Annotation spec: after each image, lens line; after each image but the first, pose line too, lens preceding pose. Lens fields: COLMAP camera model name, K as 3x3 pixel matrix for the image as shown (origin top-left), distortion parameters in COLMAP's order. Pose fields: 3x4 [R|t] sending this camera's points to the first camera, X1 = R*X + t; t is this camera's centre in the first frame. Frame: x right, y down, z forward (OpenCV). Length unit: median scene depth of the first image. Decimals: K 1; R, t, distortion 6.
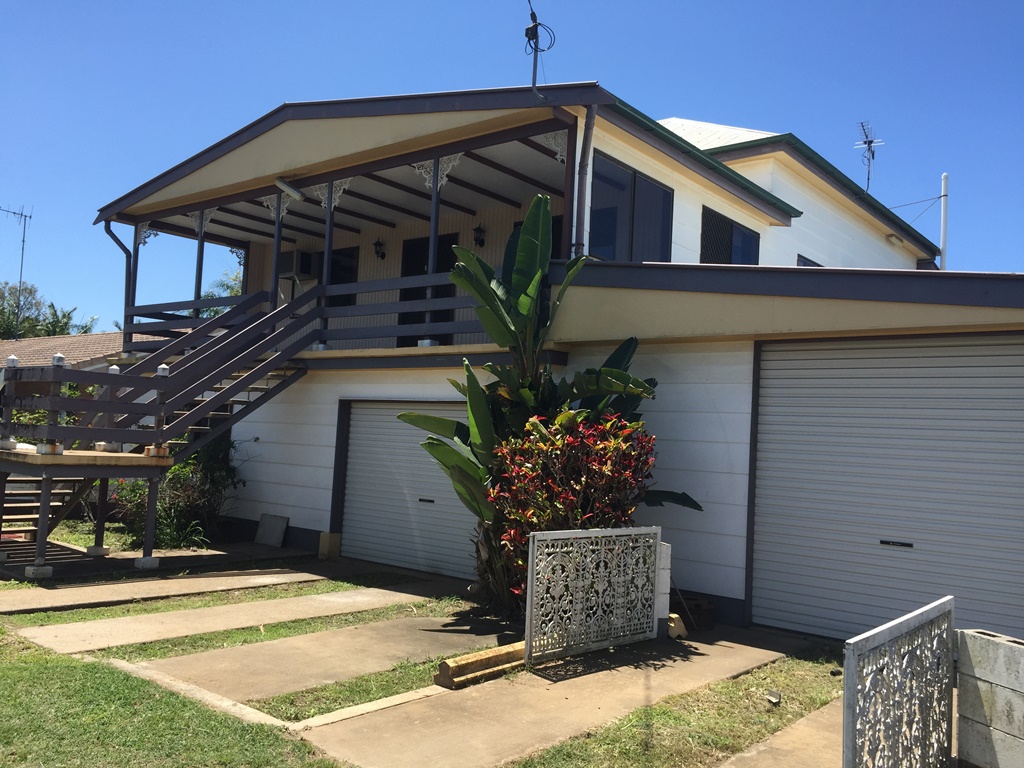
lens RADIAL K [[876.1, 0, 512.0], [0, 876.1, 384.0], [0, 0, 1]] dist [0.071198, -0.118614]
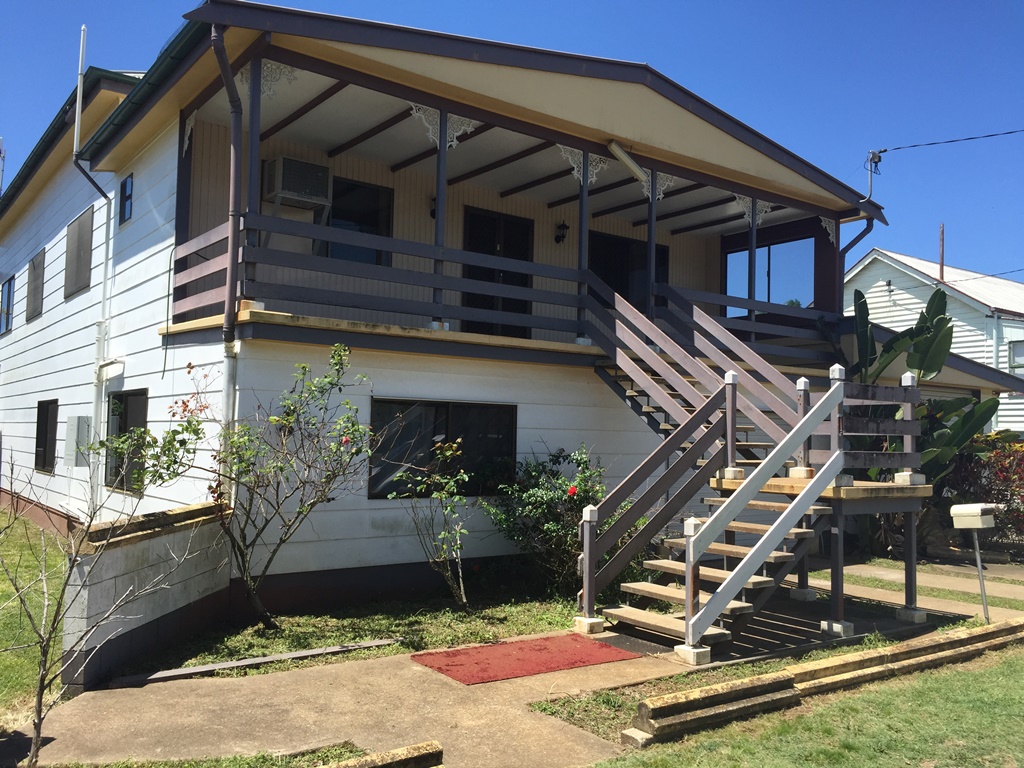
lens RADIAL K [[876.1, 0, 512.0], [0, 876.1, 384.0], [0, 0, 1]] dist [0.071198, -0.118614]
pose [[0.237526, 0.011322, 0.971315, -0.987877], [-0.069260, 0.997585, 0.005308, -0.000144], [-0.968909, -0.068534, 0.237736, 0.787905]]
